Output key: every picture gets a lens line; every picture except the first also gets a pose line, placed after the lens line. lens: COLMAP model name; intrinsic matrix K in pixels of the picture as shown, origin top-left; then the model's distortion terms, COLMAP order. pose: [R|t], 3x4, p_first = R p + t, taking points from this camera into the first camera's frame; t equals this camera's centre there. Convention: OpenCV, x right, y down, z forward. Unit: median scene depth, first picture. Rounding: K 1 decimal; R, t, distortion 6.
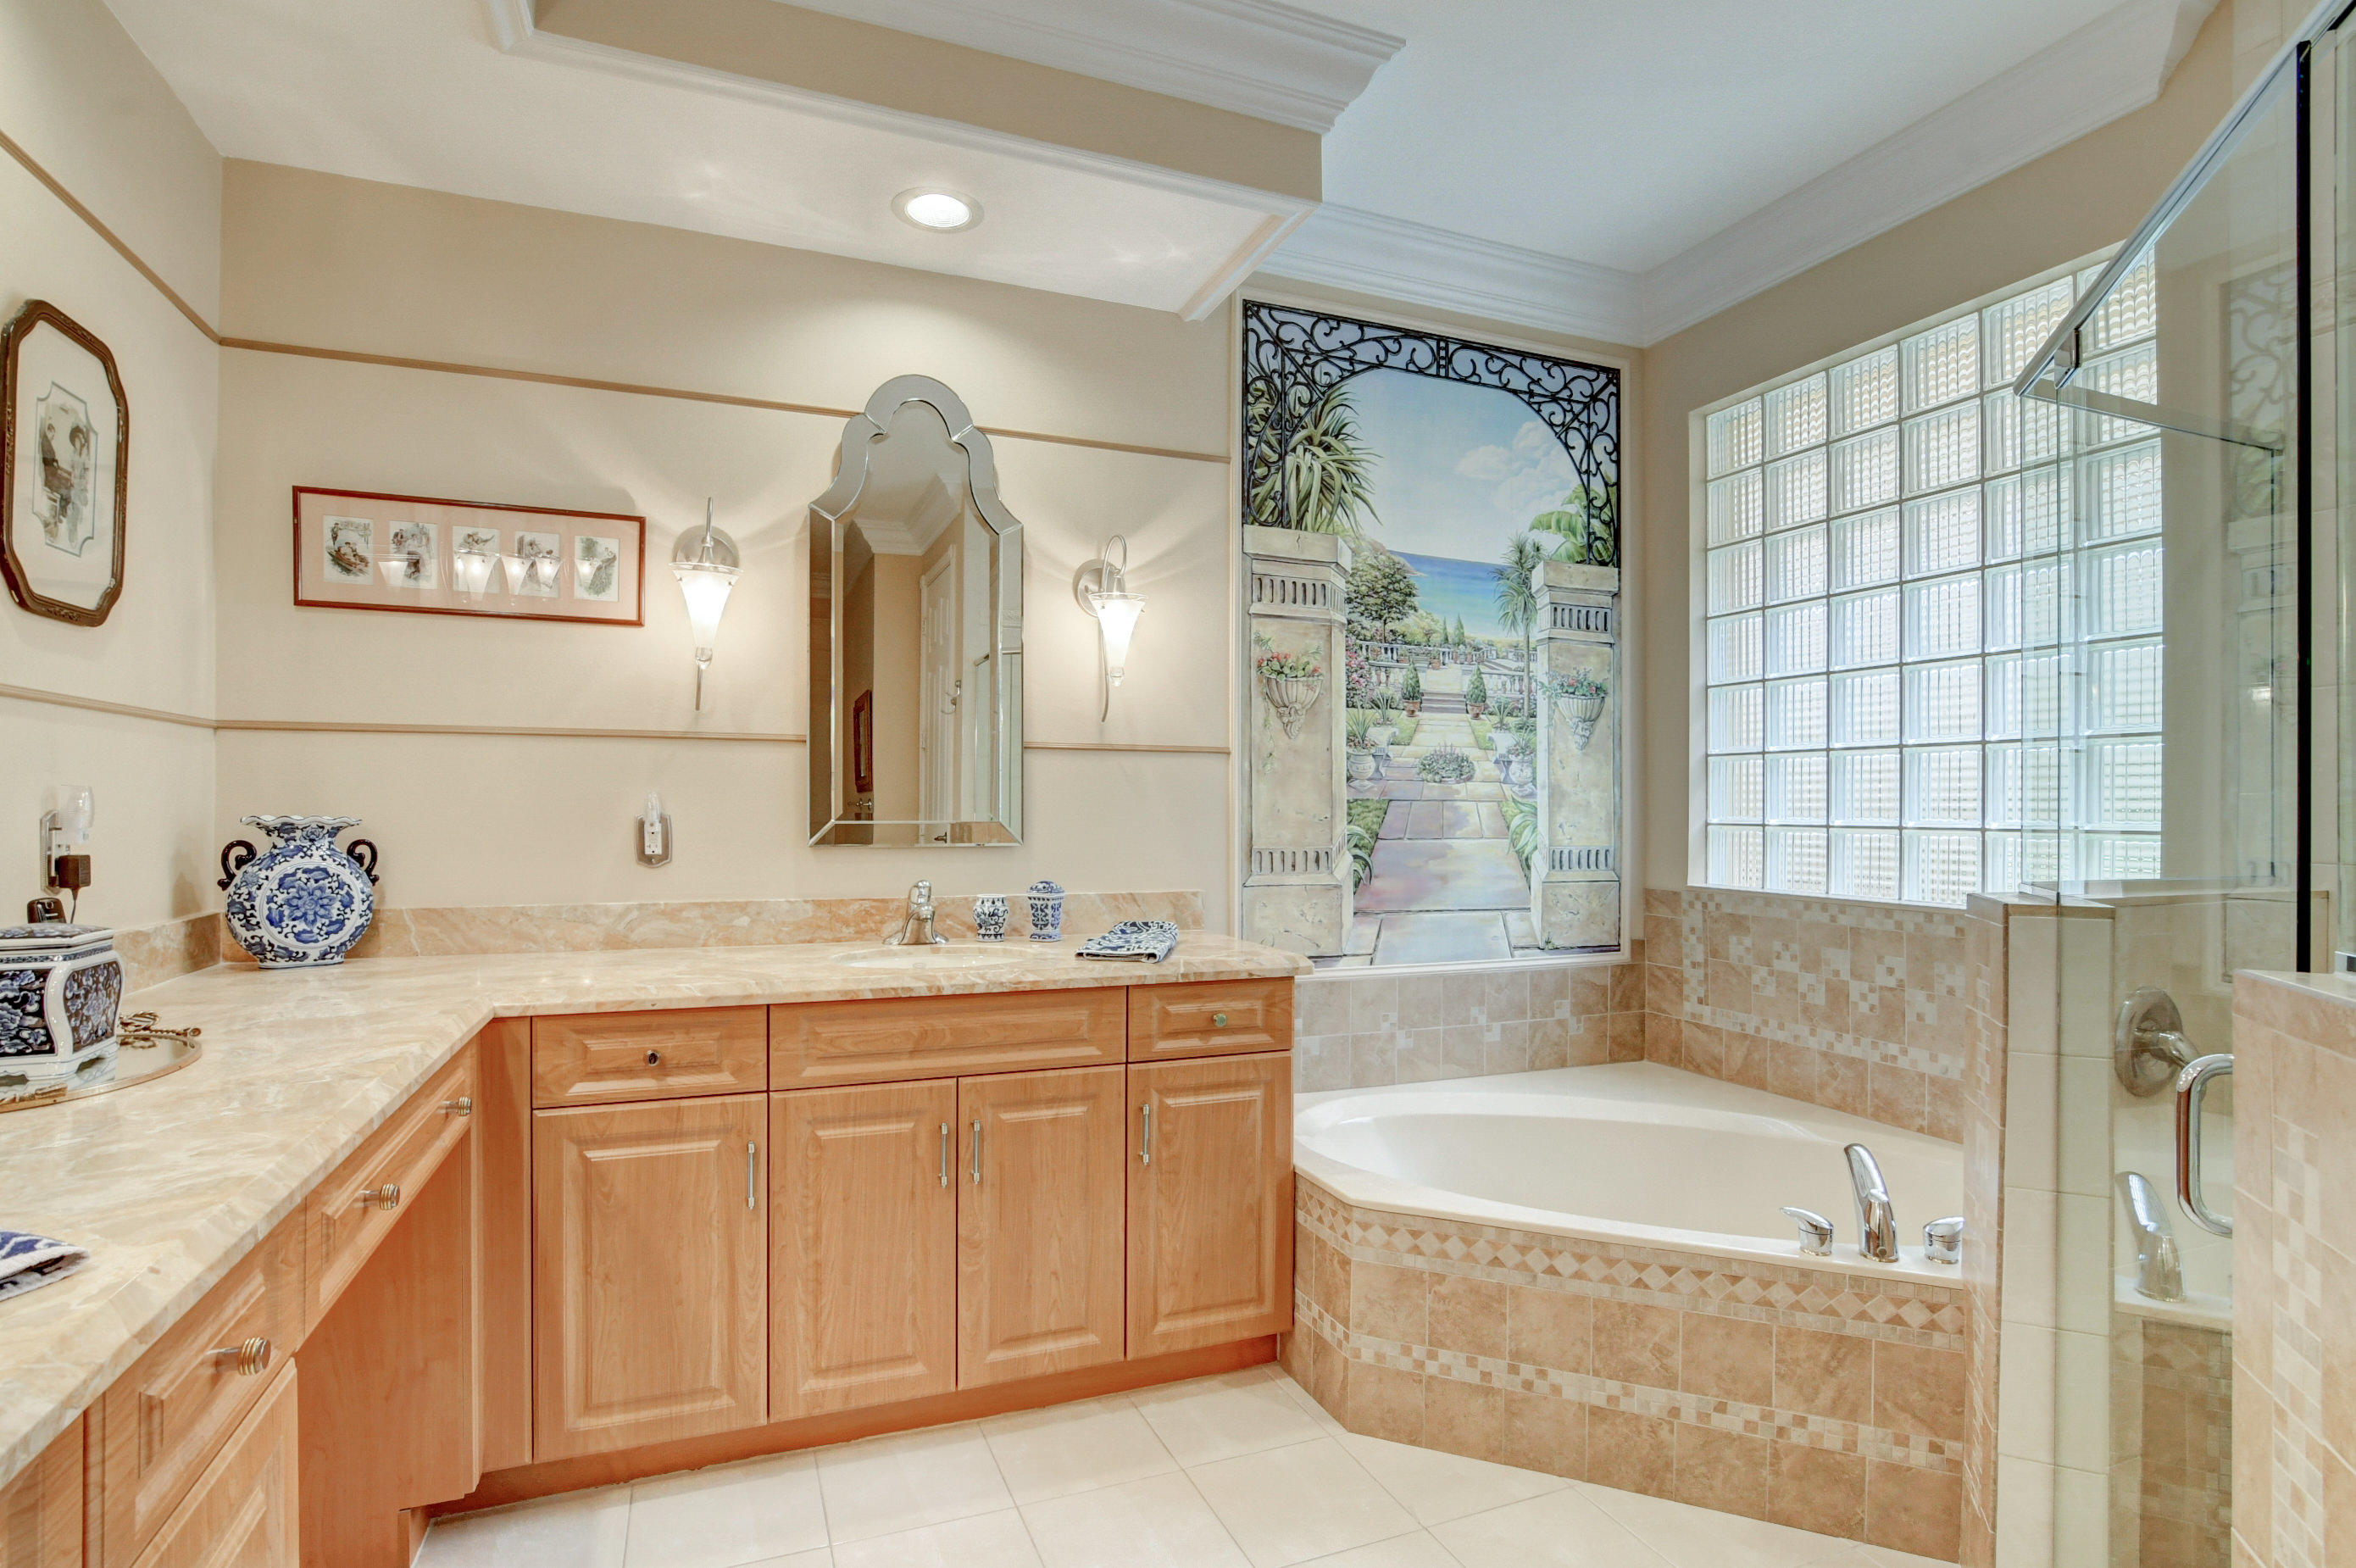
lens RADIAL K [[1144.3, 0, 1164.2], [0, 1144.3, 801.9], [0, 0, 1]] dist [0.000122, 0.000744]
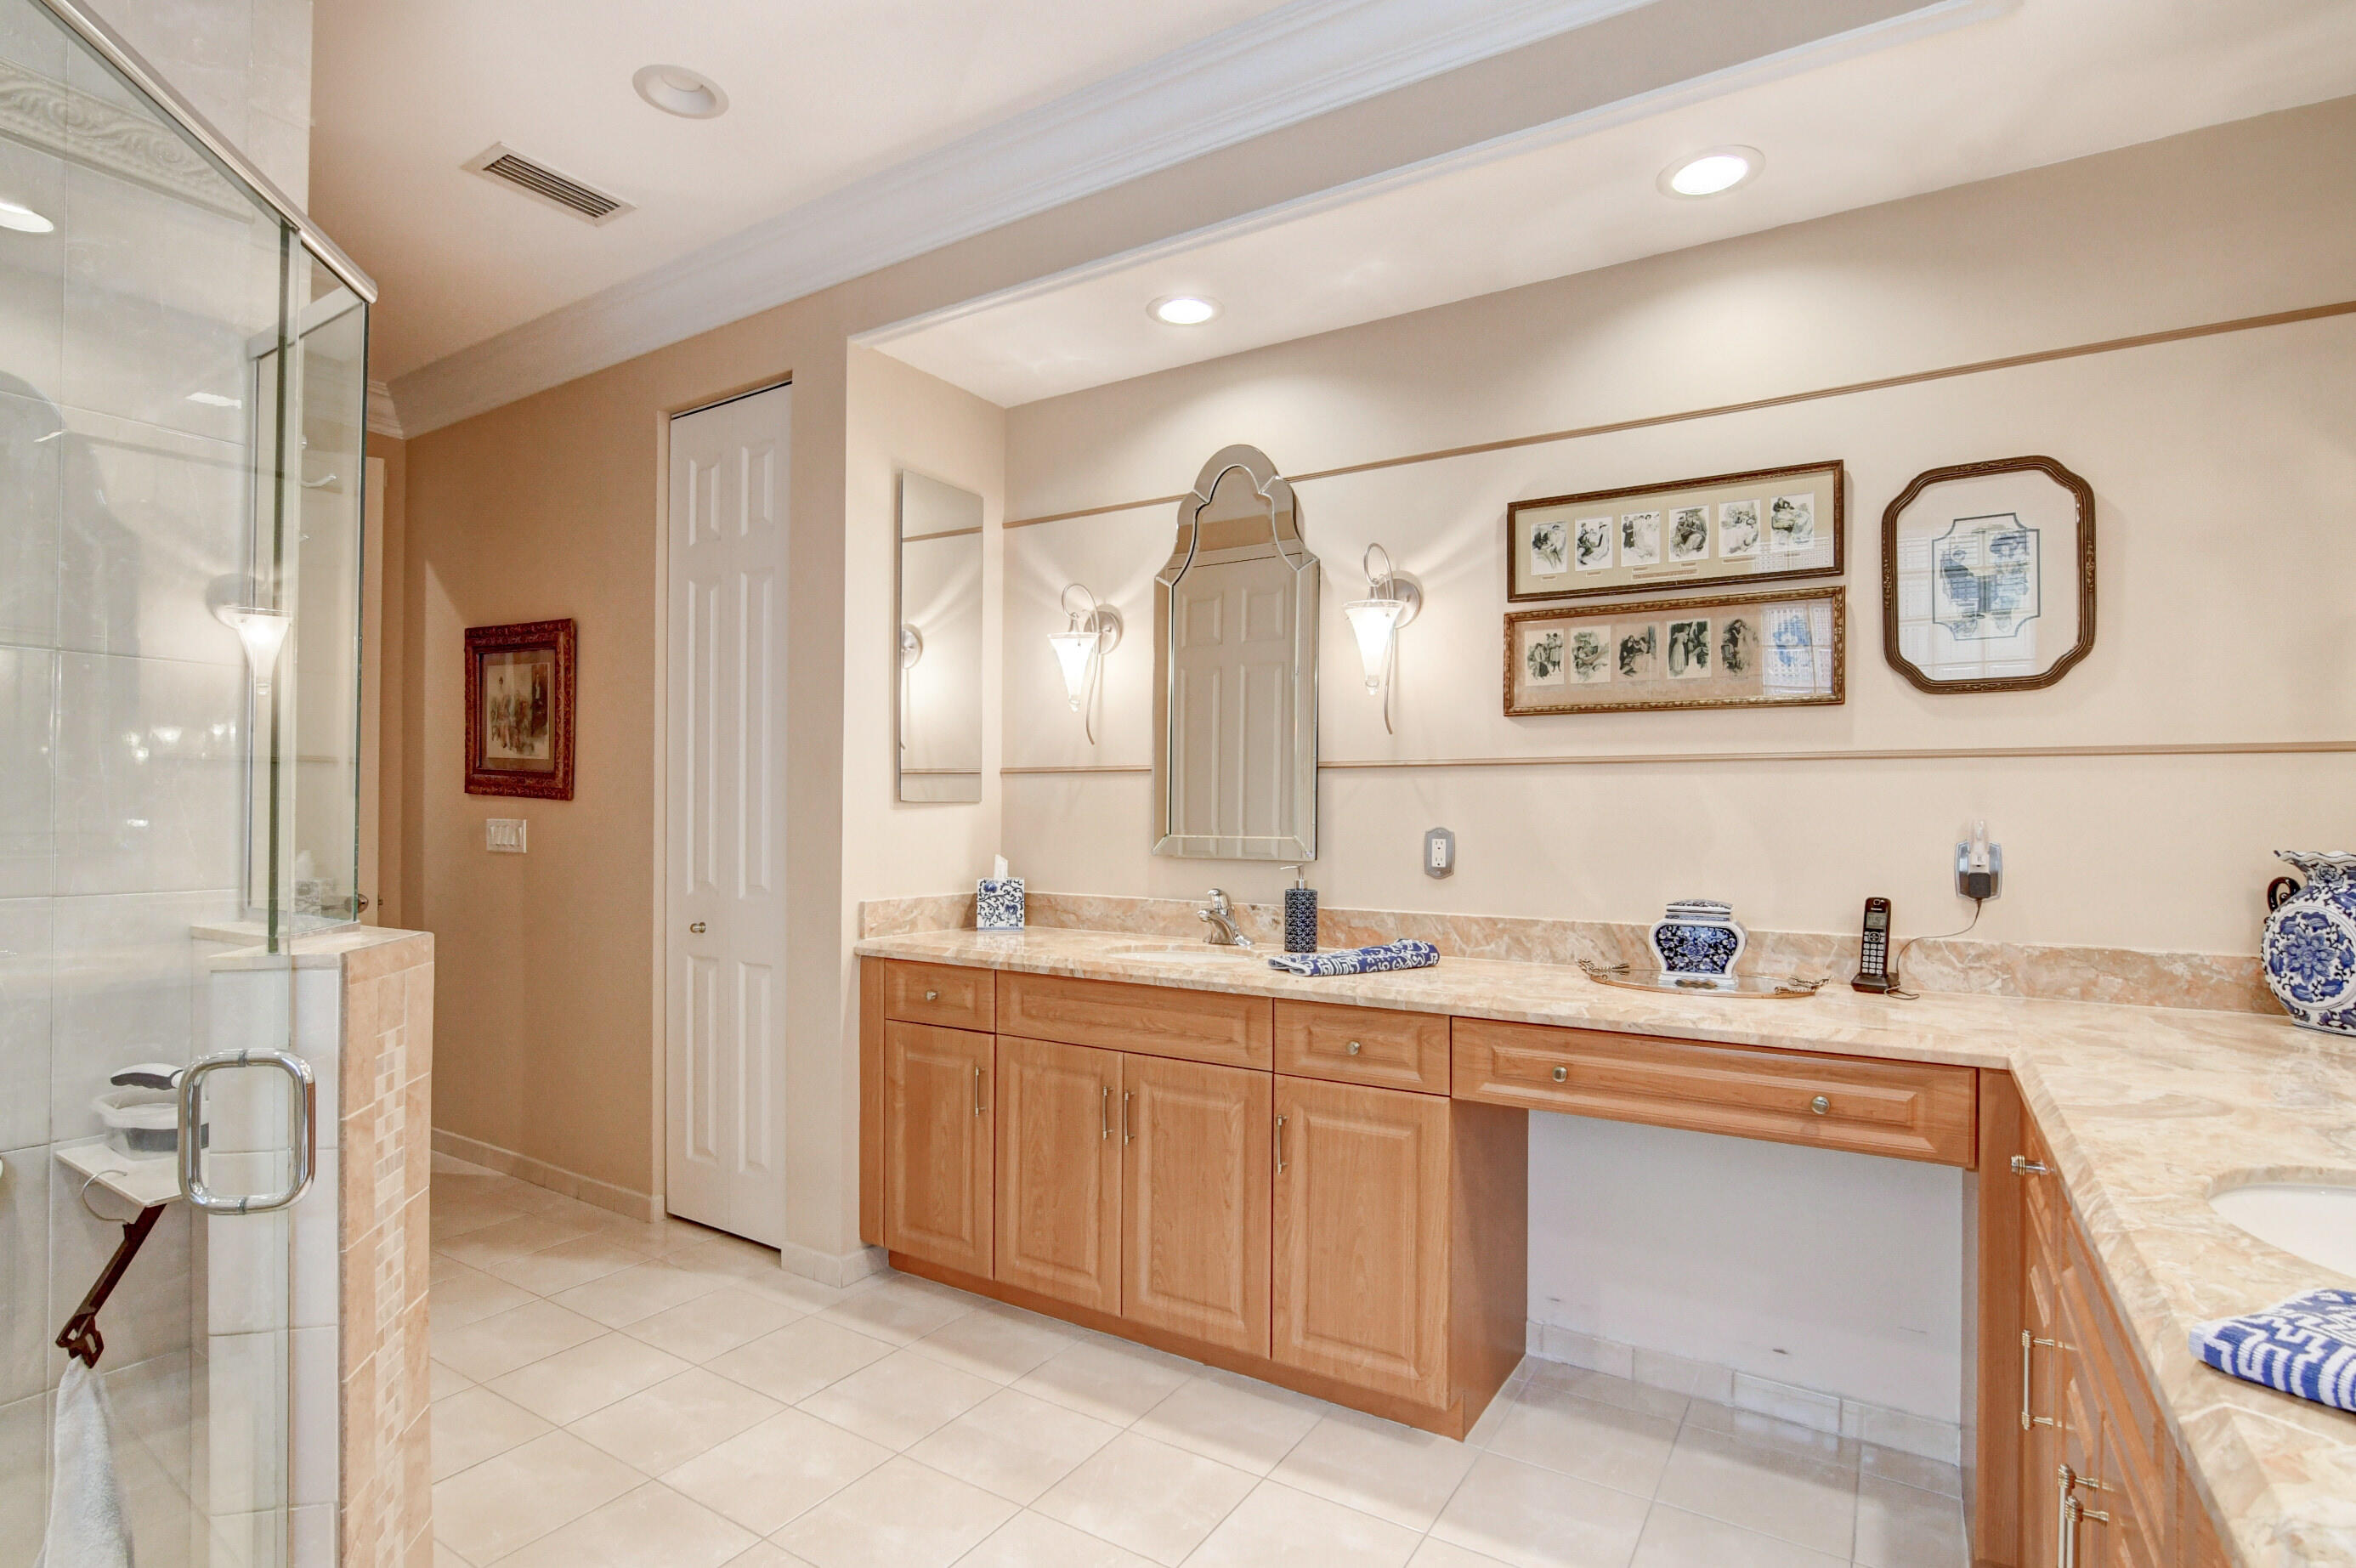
lens RADIAL K [[1208.4, 0, 1178.0], [0, 1208.4, 784.0], [0, 0, 1]] dist [-0.054839, 0.000213]
pose [[0.574899, -0.020500, -0.817967, 0.583118], [-0.001714, 0.999654, -0.026258, -0.003820], [0.818222, 0.016498, 0.574665, 0.218028]]
